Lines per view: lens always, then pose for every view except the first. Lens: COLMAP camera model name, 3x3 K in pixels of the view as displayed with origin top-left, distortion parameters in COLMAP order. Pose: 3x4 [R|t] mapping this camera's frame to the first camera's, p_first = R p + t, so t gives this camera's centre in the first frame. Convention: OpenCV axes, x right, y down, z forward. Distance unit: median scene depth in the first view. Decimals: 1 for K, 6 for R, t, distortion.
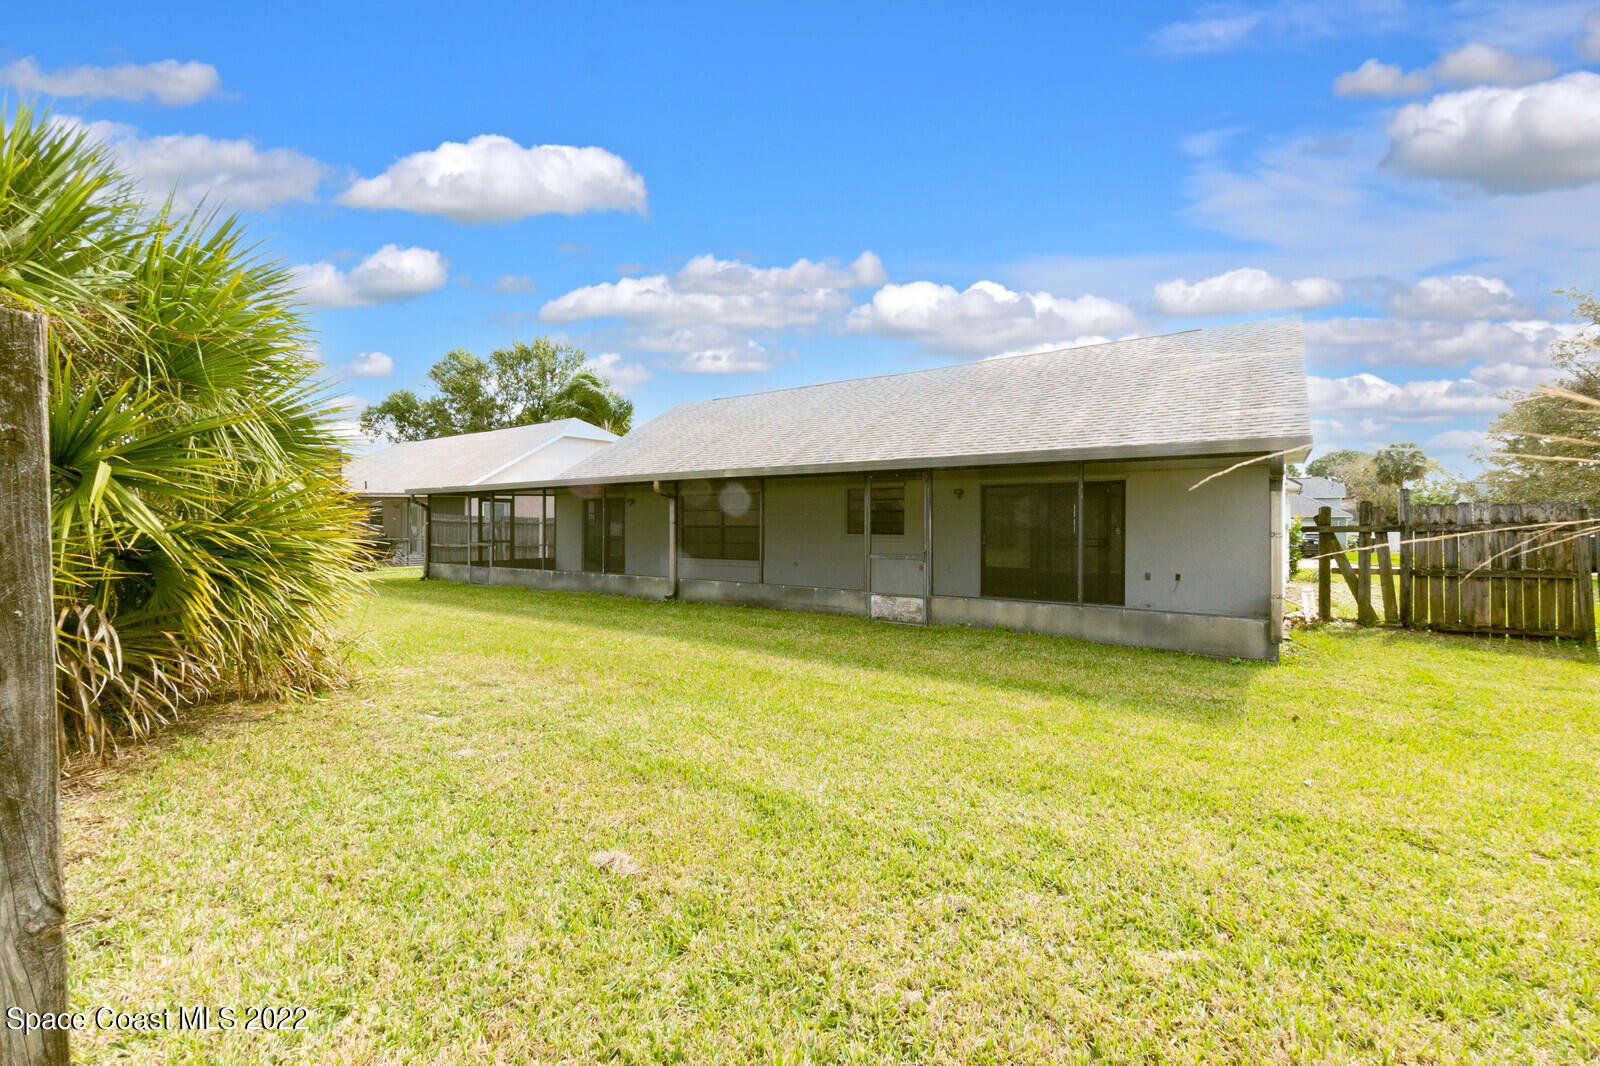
lens RADIAL K [[689.2, 0, 790.9], [0, 689.2, 529.6], [0, 0, 1]] dist [-0.000832, 0.000035]
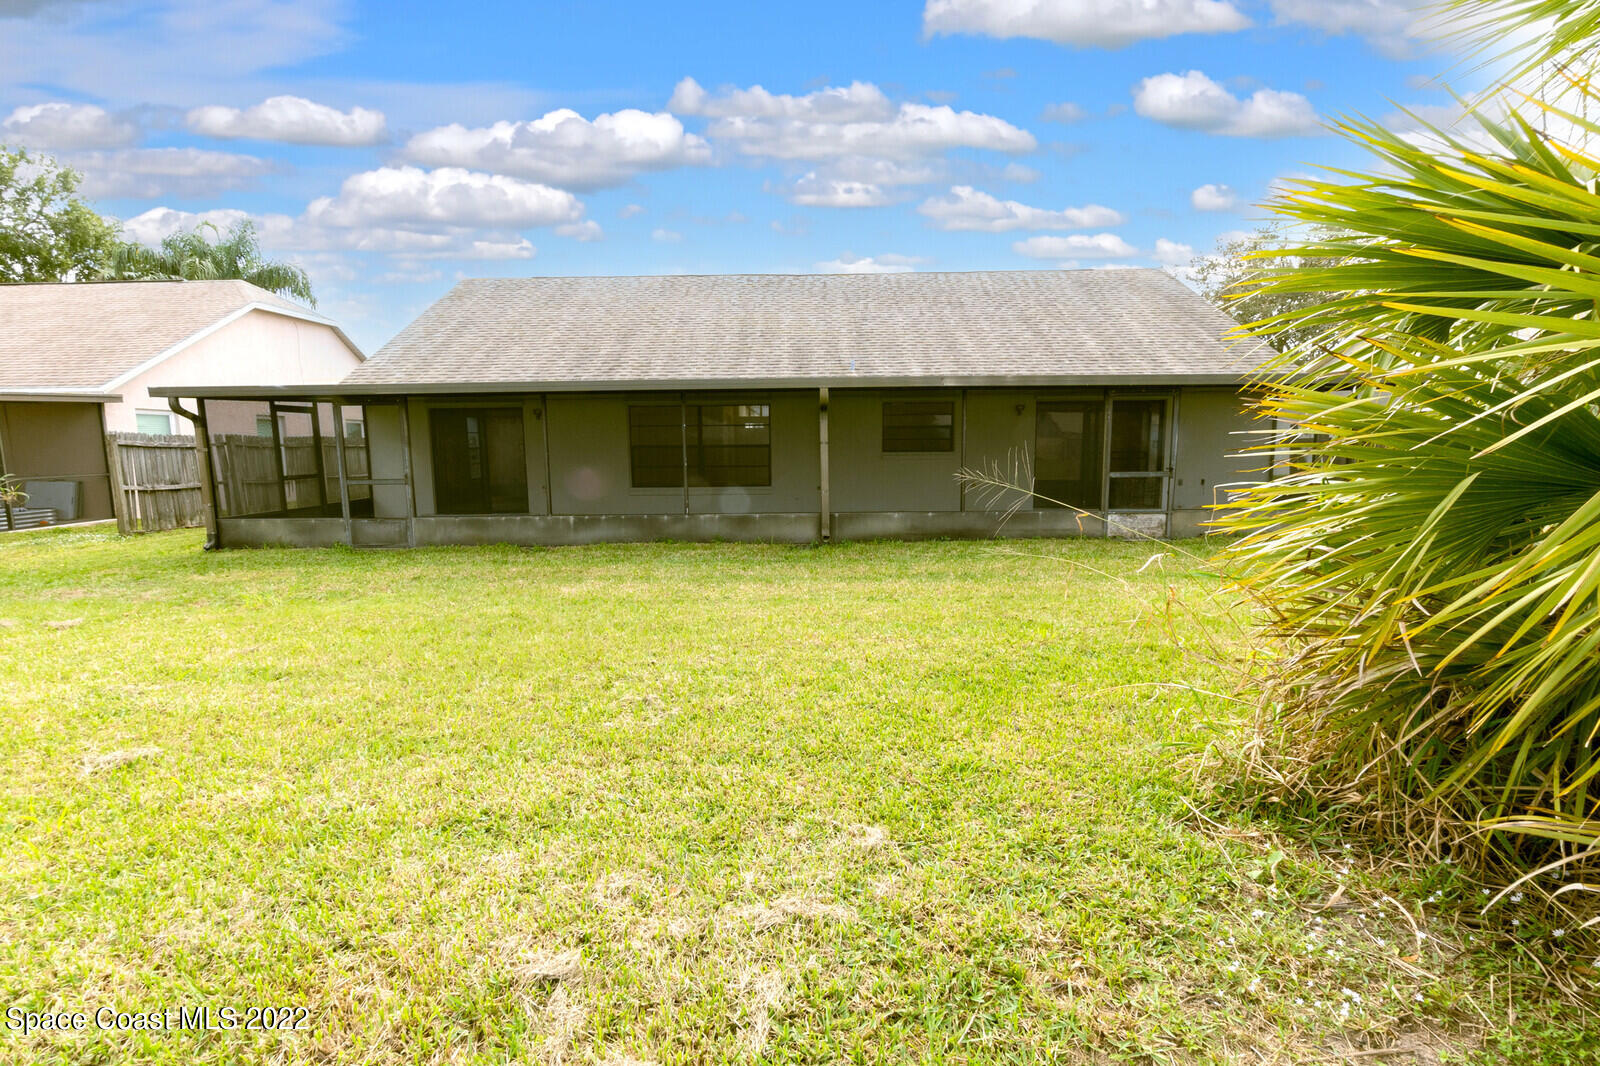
lens RADIAL K [[689.2, 0, 790.9], [0, 689.2, 529.6], [0, 0, 1]] dist [-0.000832, 0.000035]
pose [[0.815909, -0.086809, 0.571626, -0.659012], [0.016208, 0.991710, 0.127471, -0.012339], [-0.577952, -0.094740, 0.810553, 0.380765]]
